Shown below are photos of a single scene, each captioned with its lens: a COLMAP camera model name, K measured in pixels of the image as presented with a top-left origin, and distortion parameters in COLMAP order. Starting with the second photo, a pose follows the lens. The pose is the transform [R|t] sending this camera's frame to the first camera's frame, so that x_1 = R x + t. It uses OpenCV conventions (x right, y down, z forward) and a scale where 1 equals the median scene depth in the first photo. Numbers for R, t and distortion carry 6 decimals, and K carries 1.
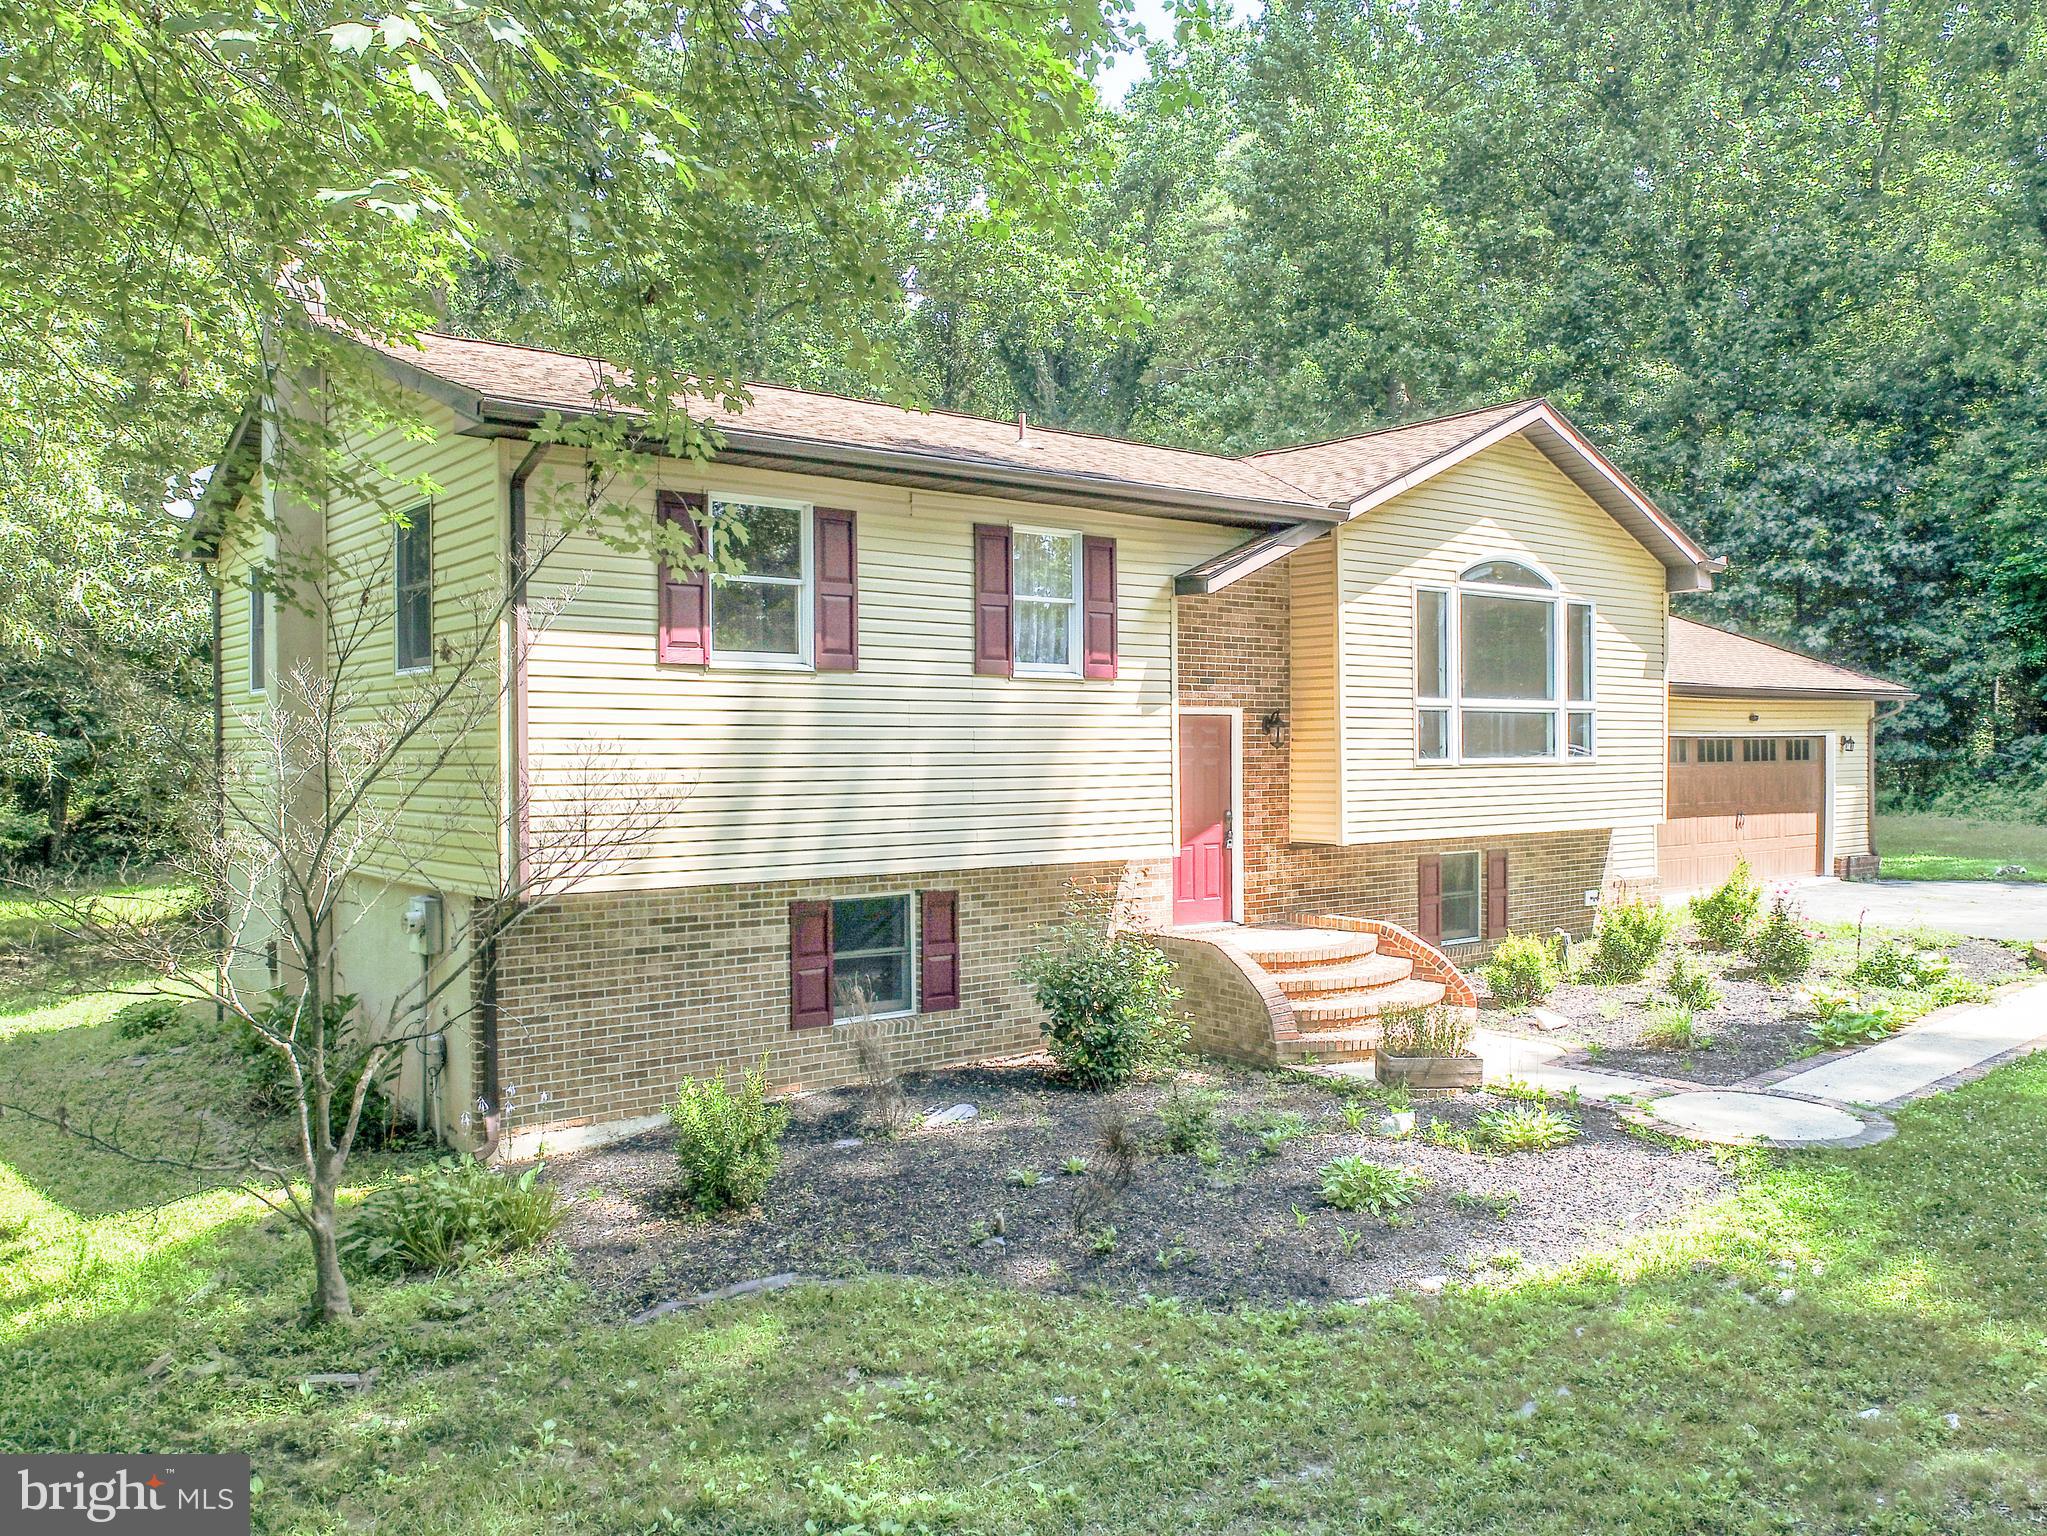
lens RADIAL K [[1557.8, 0, 1023.5], [0, 1557.8, 768.0], [0, 0, 1]] dist [-0.001656, -0.001385]
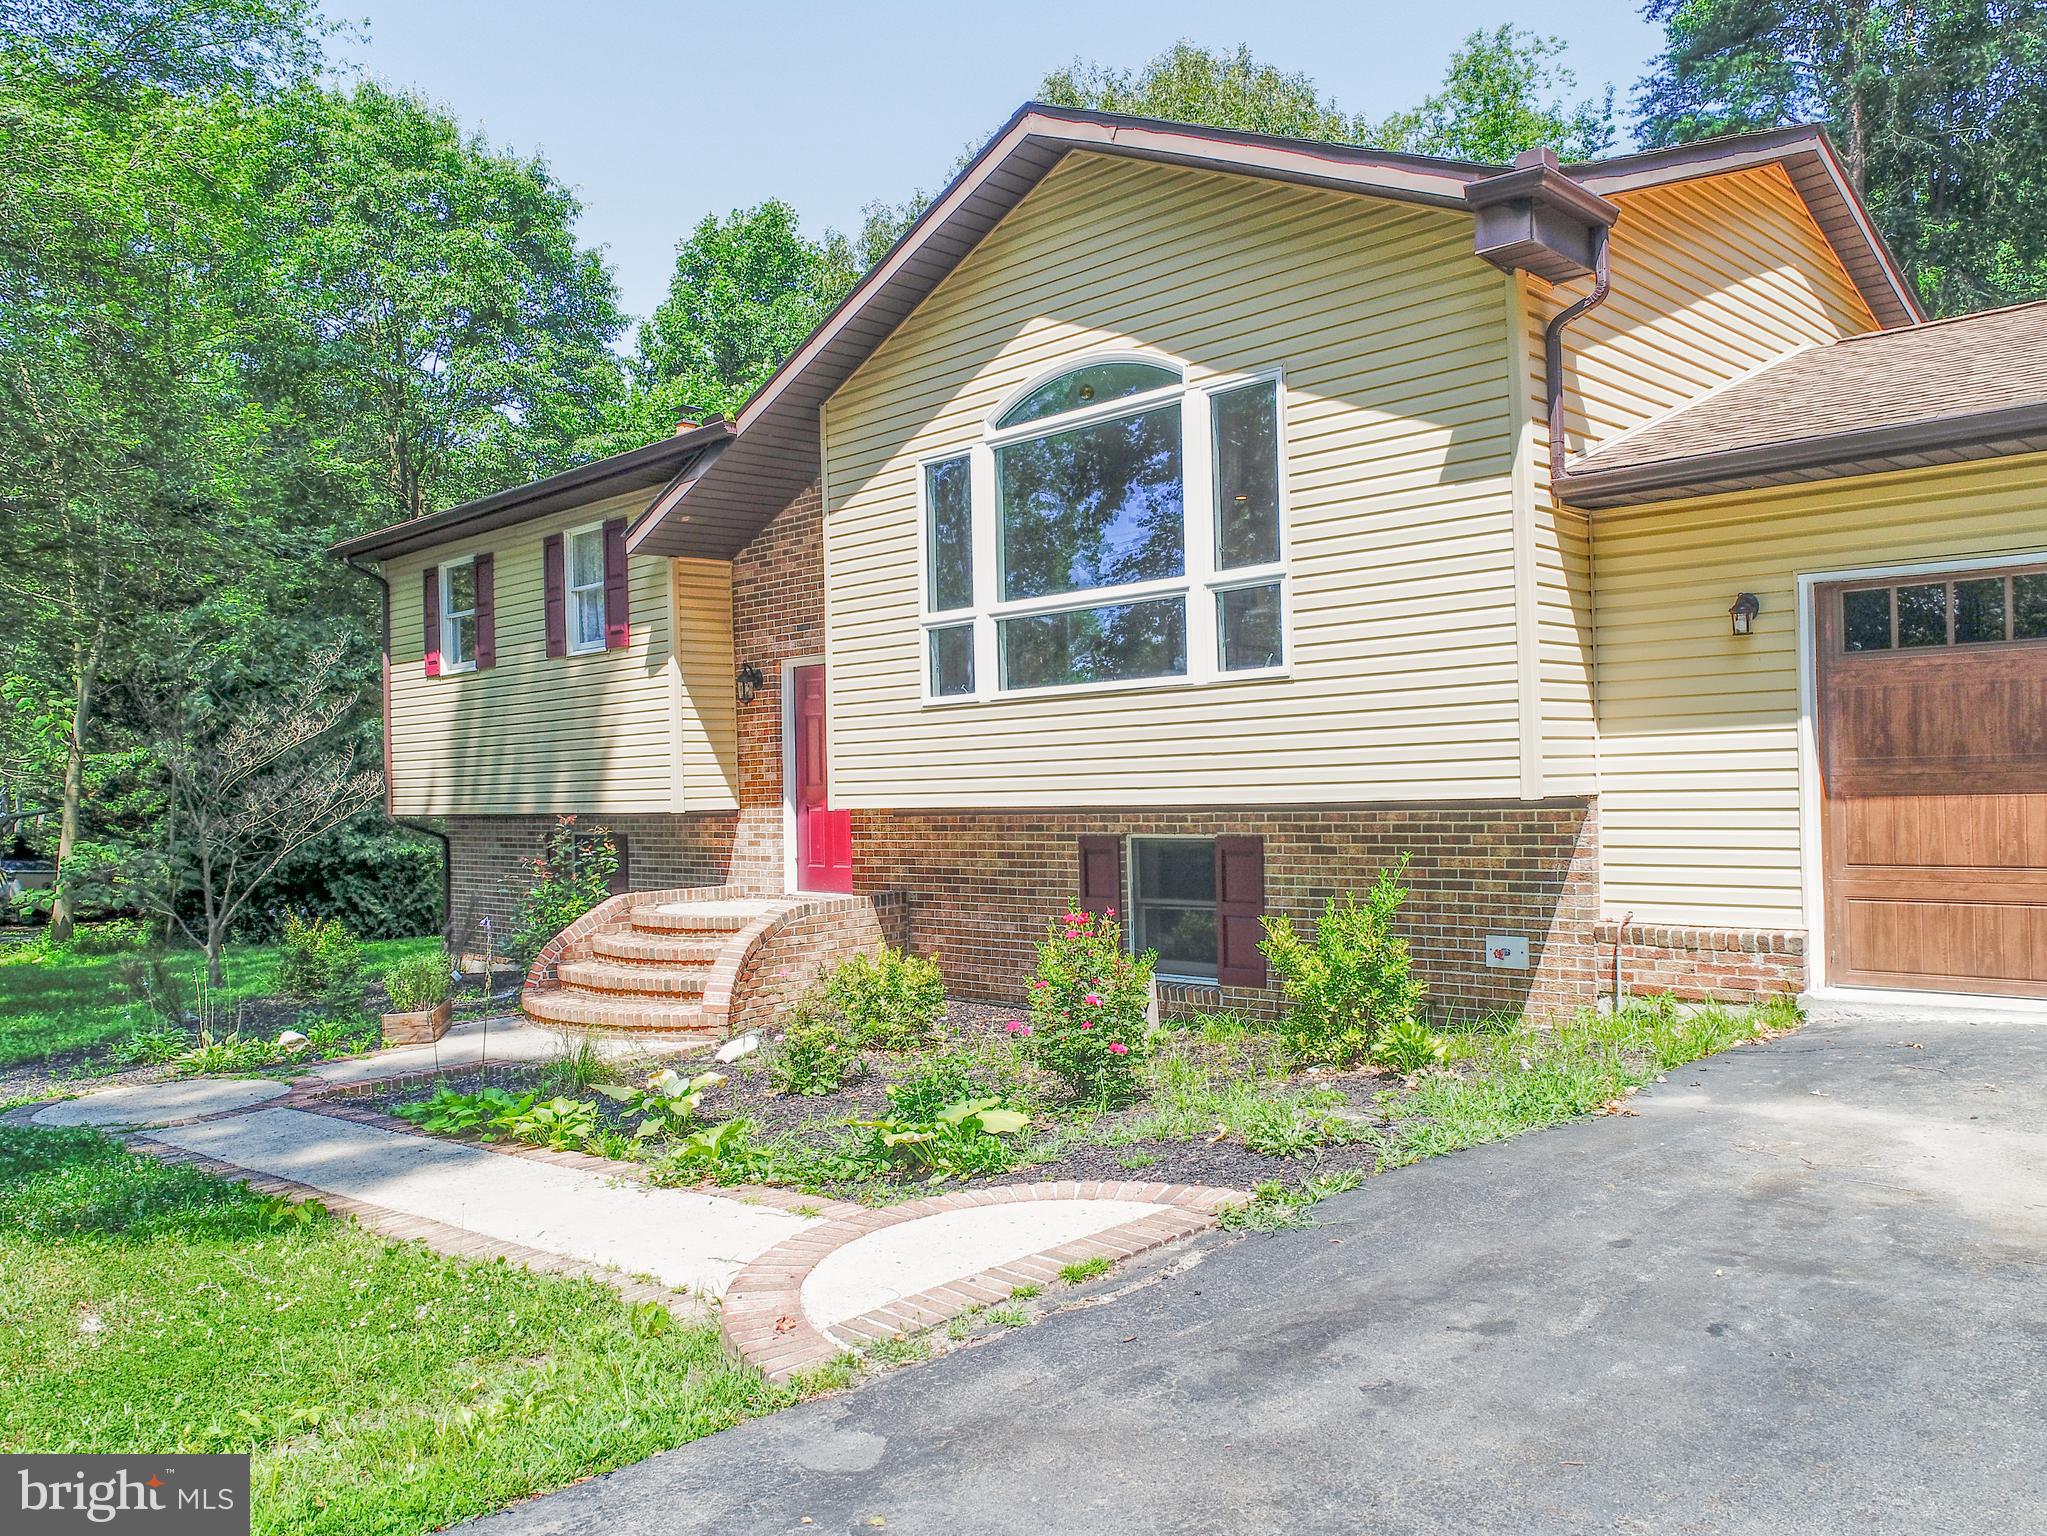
lens RADIAL K [[1557.8, 0, 1023.5], [0, 1557.8, 768.0], [0, 0, 1]] dist [-0.001656, -0.001385]
pose [[0.124413, -0.007345, -0.992203, 0.969840], [0.015913, 0.999859, -0.005406, 0.031695], [0.992103, -0.015116, 0.124512, 0.938100]]
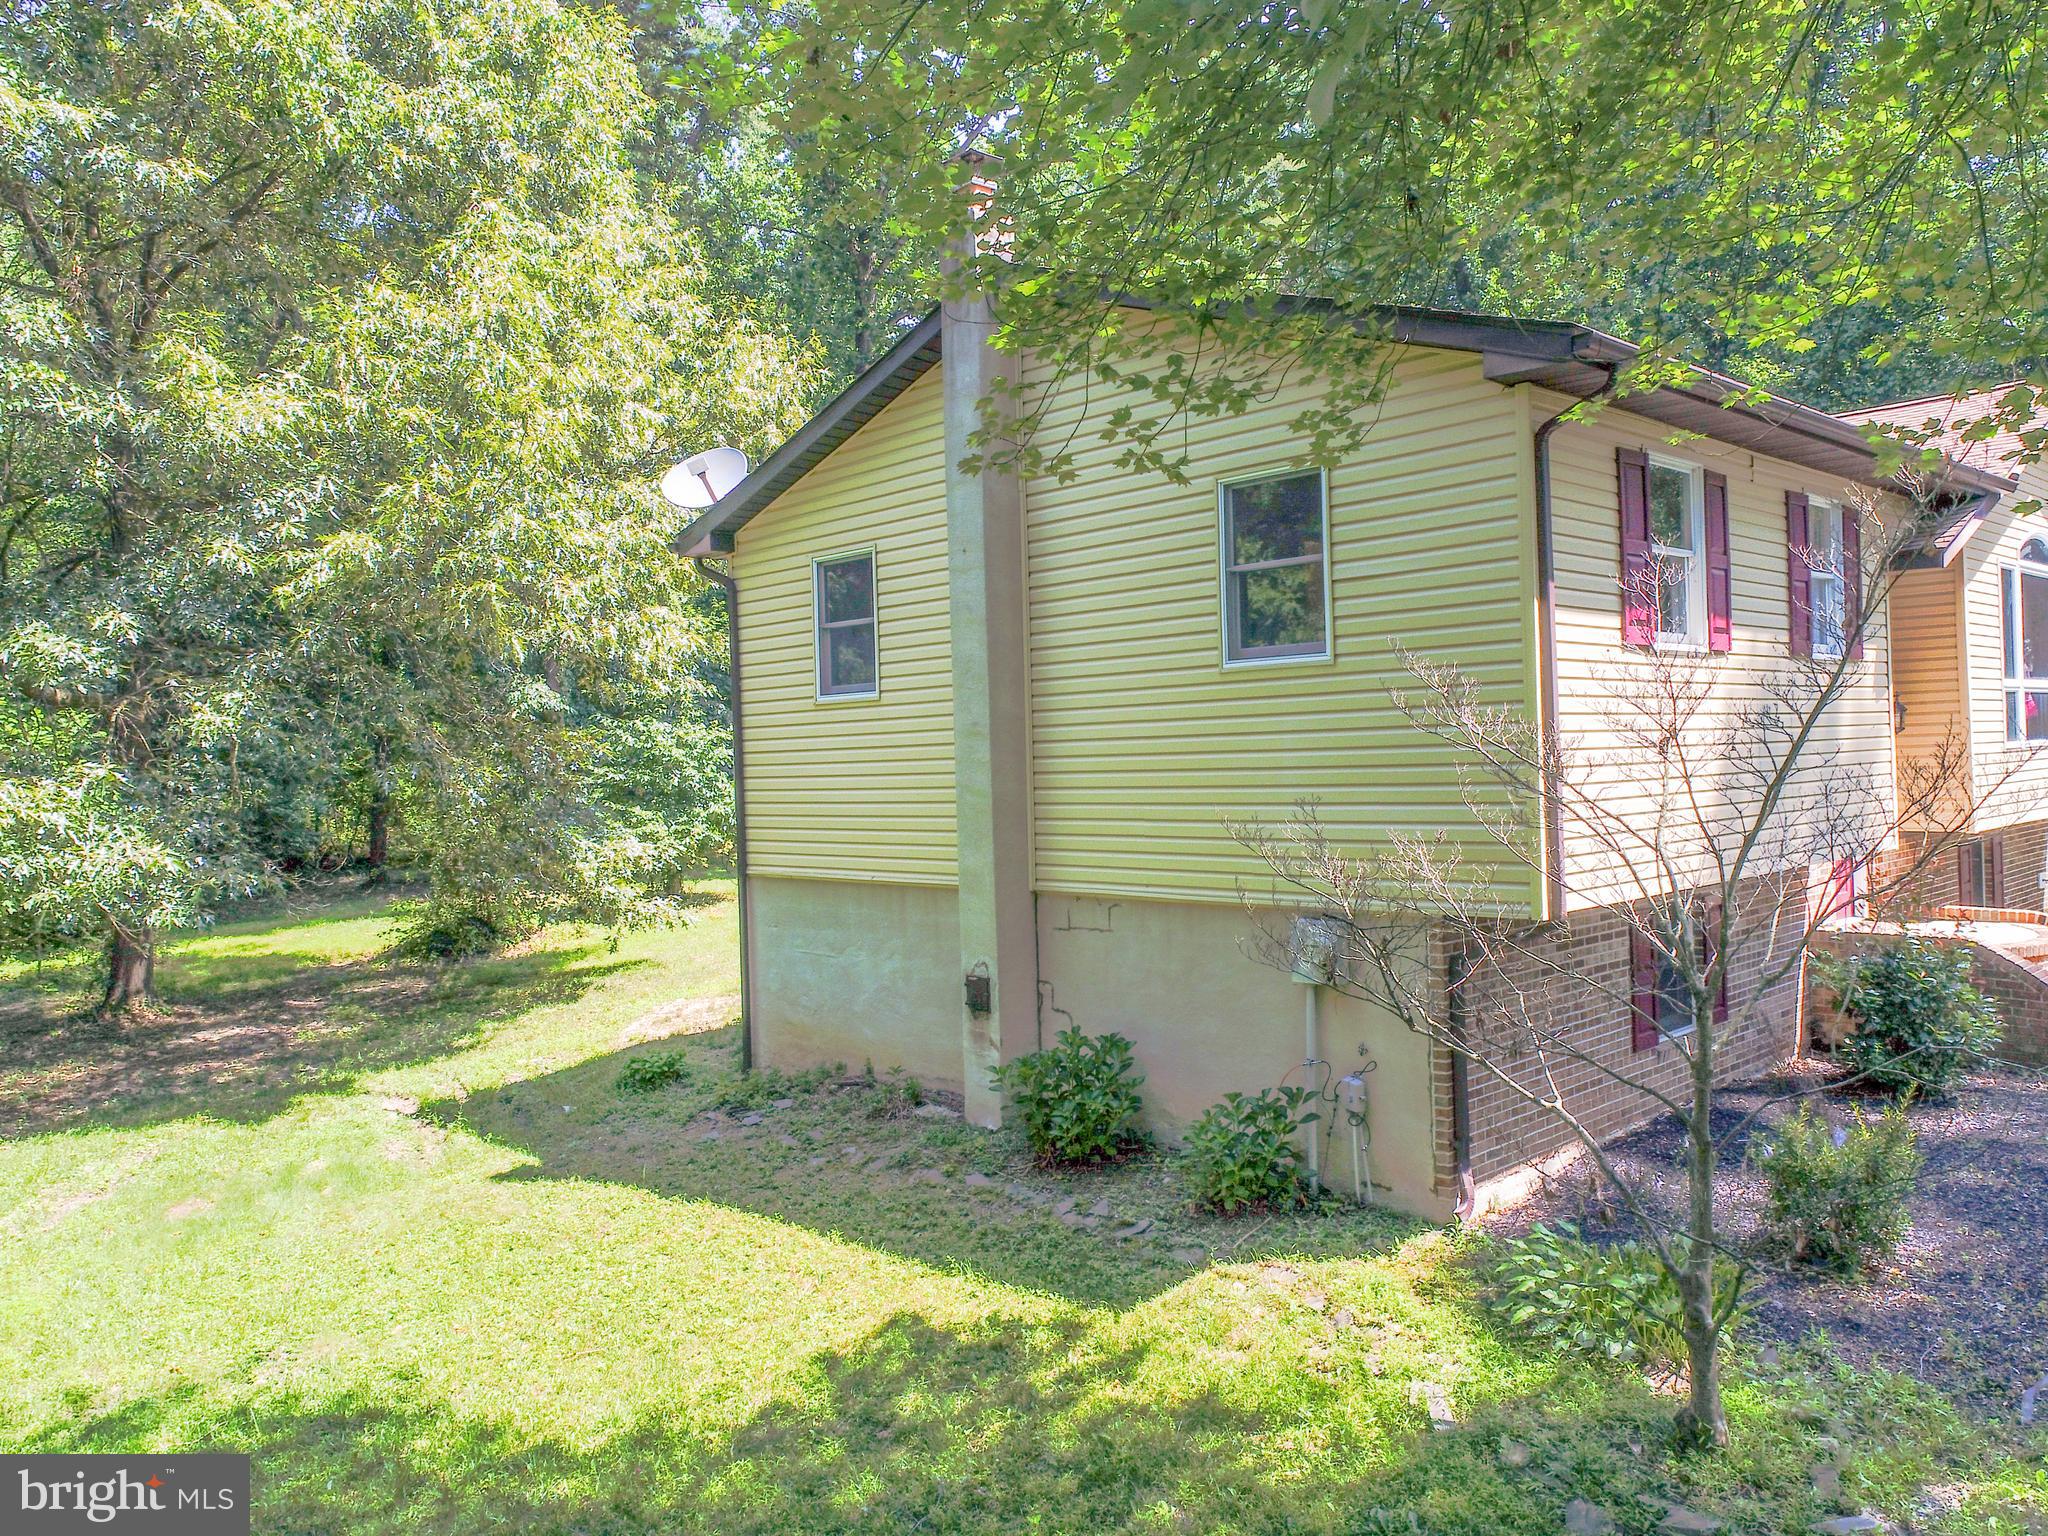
lens RADIAL K [[1558.5, 0, 1024.0], [0, 1558.5, 768.0], [0, 0, 1]] dist [-0.001656, -0.001385]
pose [[0.994412, -0.022474, 0.103148, -0.442766], [0.022655, 0.999743, -0.000585, -0.003149], [-0.103109, 0.002919, 0.994666, 0.104783]]
